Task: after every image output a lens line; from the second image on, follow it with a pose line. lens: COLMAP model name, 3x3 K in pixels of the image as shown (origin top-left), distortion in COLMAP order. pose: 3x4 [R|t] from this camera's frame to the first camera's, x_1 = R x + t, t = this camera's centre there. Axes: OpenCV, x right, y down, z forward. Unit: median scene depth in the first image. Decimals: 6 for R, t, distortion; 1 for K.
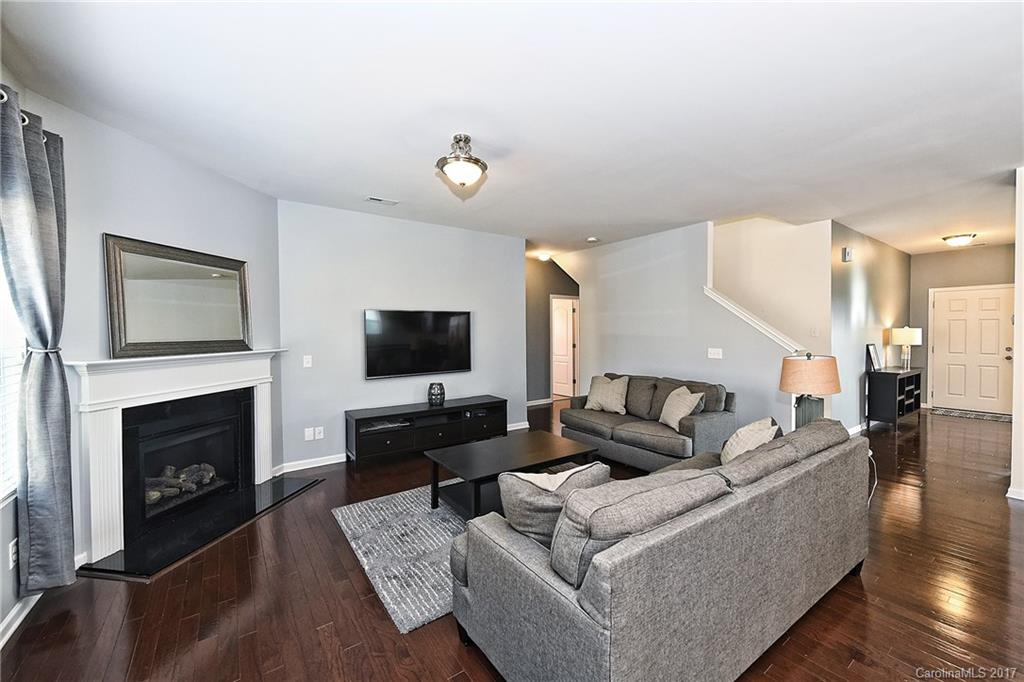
lens RADIAL K [[403.9, 0, 514.7], [0, 403.9, 339.3], [0, 0, 1]] dist [-0.001646, -0.000298]
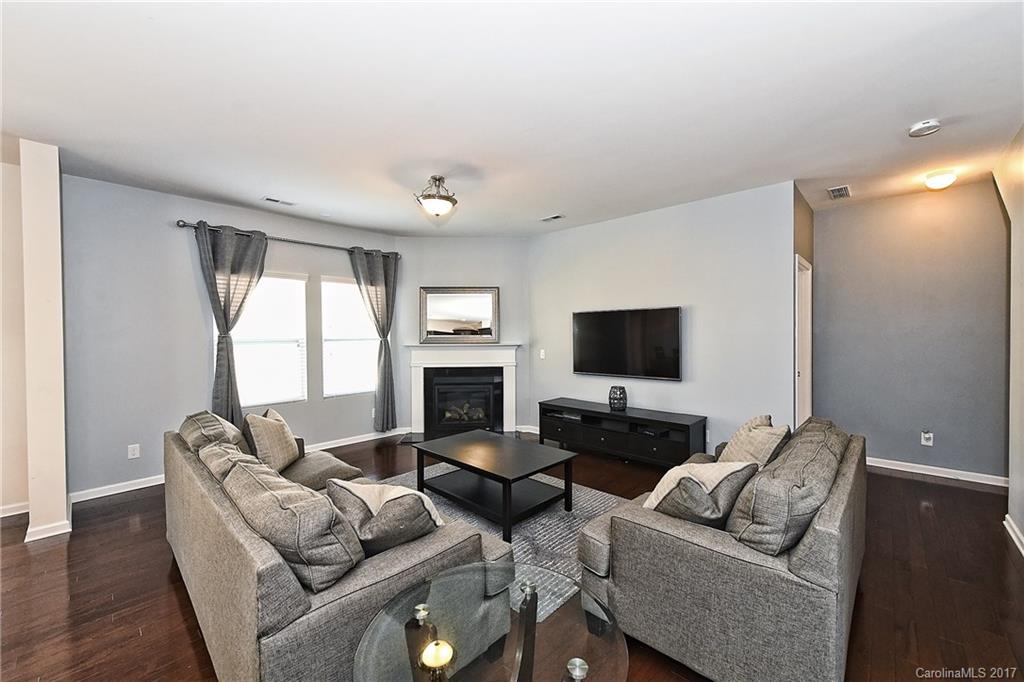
lens RADIAL K [[403.9, 0, 516.4], [0, 403.9, 341.4], [0, 0, 1]] dist [-0.001646, -0.000298]
pose [[0.200176, 0.026037, -0.979414, 0.726569], [-0.018059, 0.999575, 0.022882, -0.013789], [0.979594, 0.013107, 0.200561, 0.628821]]
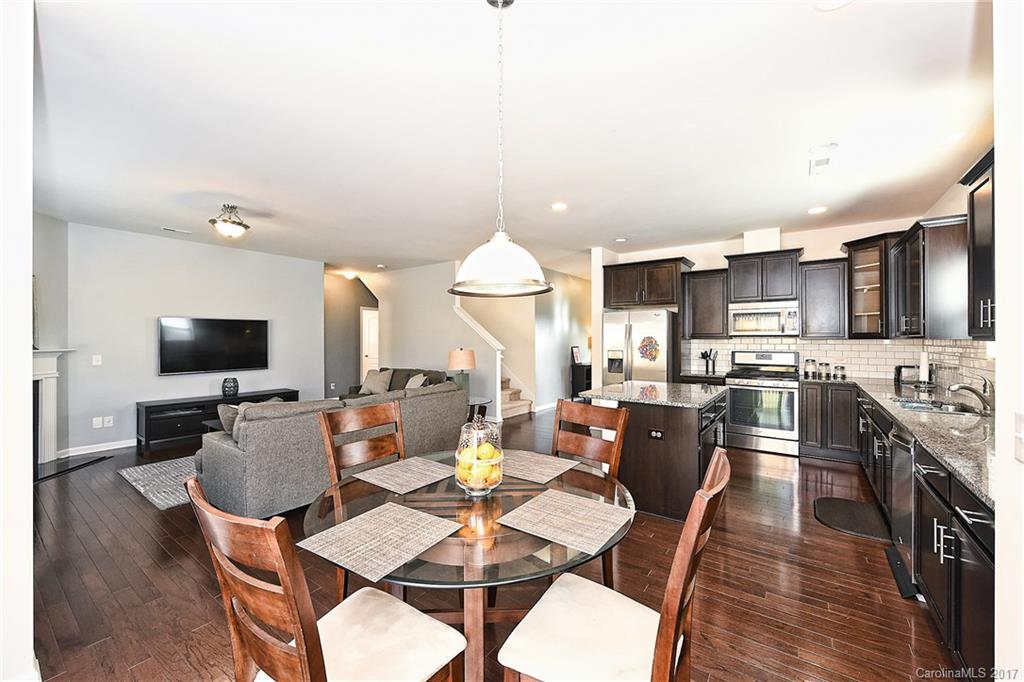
lens RADIAL K [[403.9, 0, 514.1], [0, 403.9, 337.0], [0, 0, 1]] dist [-0.001646, -0.000298]
pose [[0.948416, 0.005207, 0.316985, 0.255844], [0.003594, 0.999624, -0.027172, 0.021864], [-0.317008, 0.026910, 0.948041, -0.480705]]
